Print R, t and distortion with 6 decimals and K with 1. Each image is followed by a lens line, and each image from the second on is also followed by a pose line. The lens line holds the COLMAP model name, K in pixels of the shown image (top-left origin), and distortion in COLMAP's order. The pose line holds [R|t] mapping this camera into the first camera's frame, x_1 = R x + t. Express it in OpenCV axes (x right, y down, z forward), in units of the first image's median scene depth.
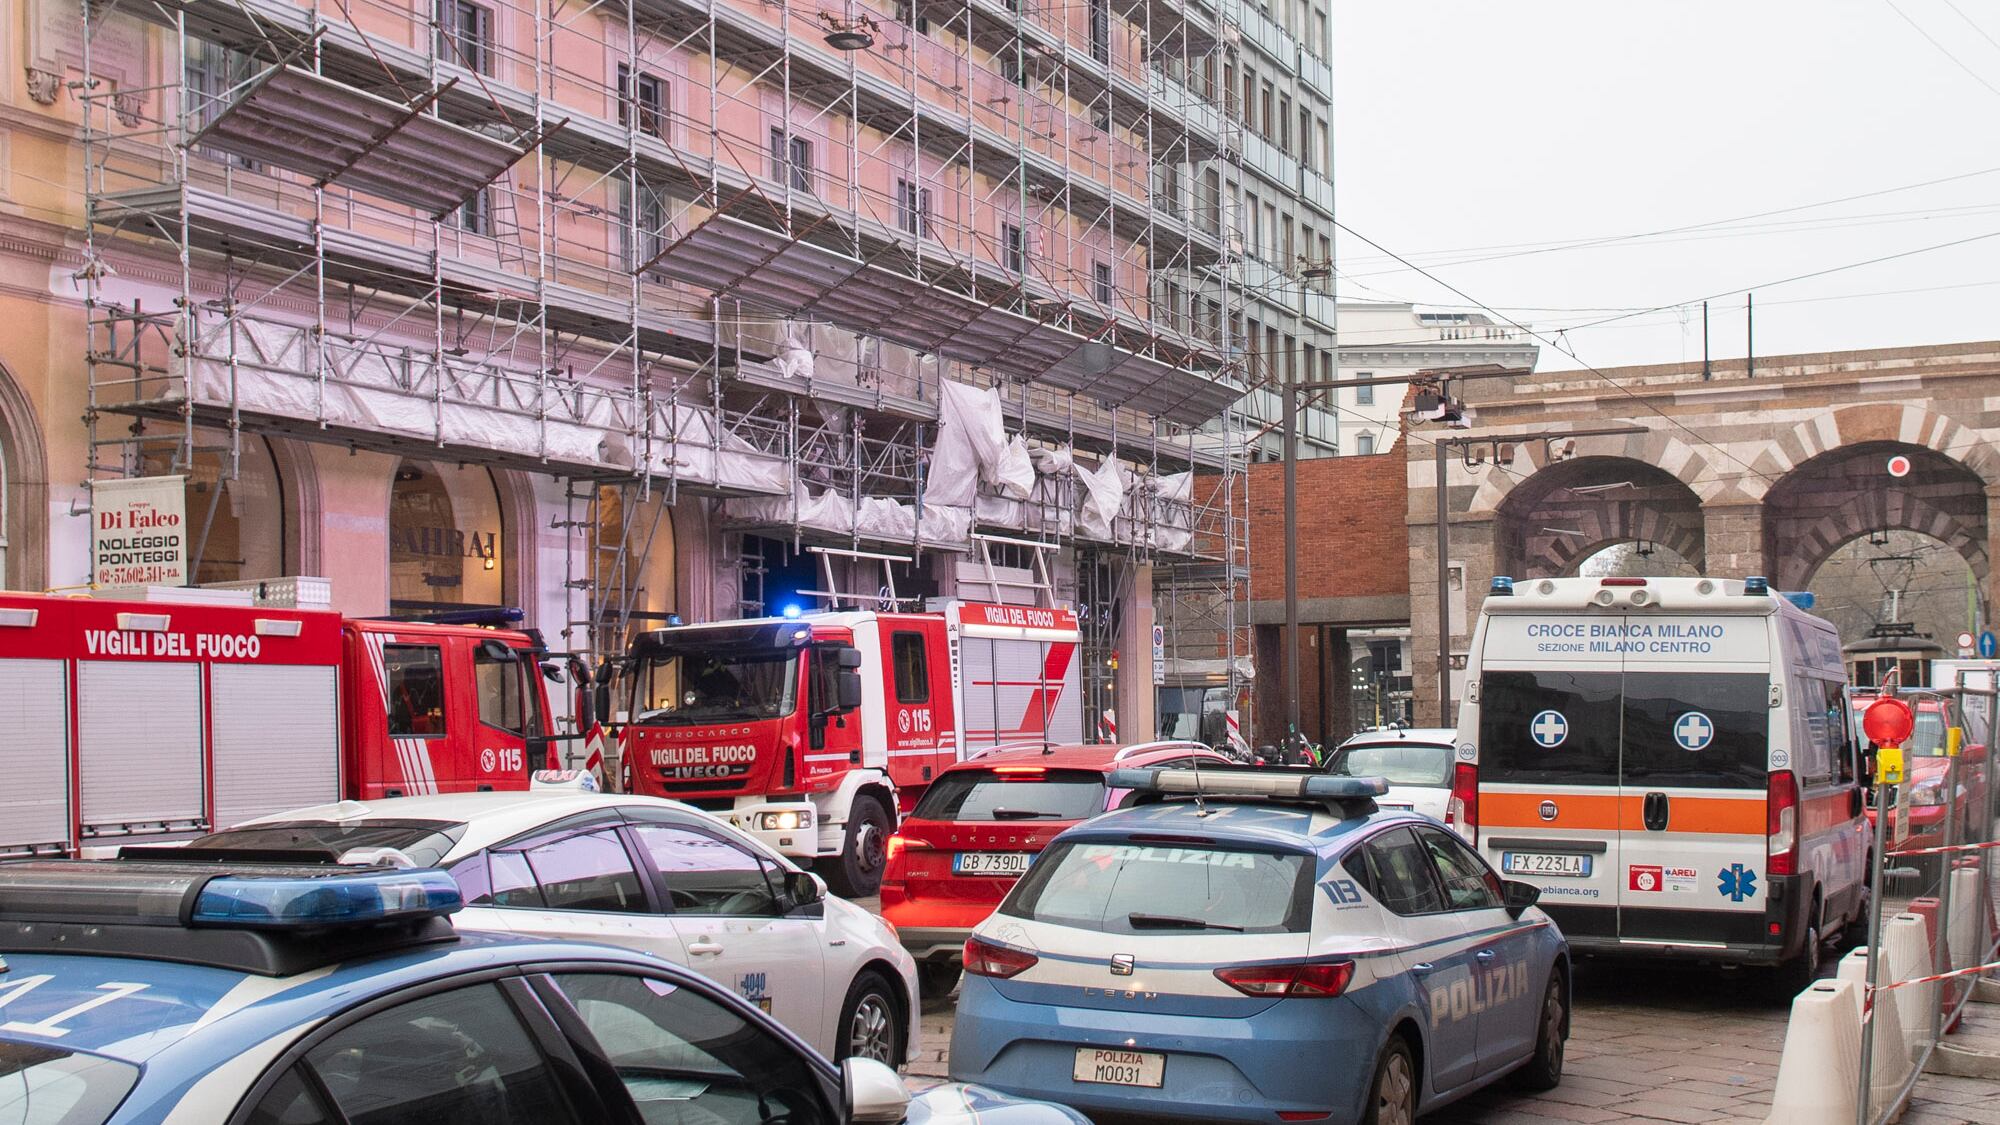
lens RADIAL K [[2536.2, 0, 1211.4], [0, 2536.2, 689.4], [0, 0, 1]] dist [0.005151, 0.005489]
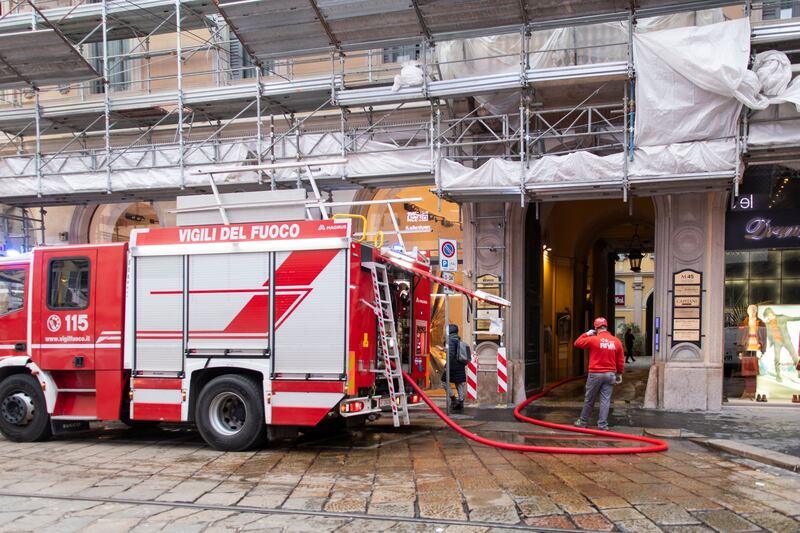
lens RADIAL K [[677.1, 0, 483.9], [0, 677.1, 356.3], [0, 0, 1]] dist [0.011706, -0.003104]
pose [[0.096531, 0.032368, -0.994804, 0.272549], [0.004859, 0.999444, 0.032990, 0.019665], [0.995318, -0.008018, 0.096320, 1.209741]]
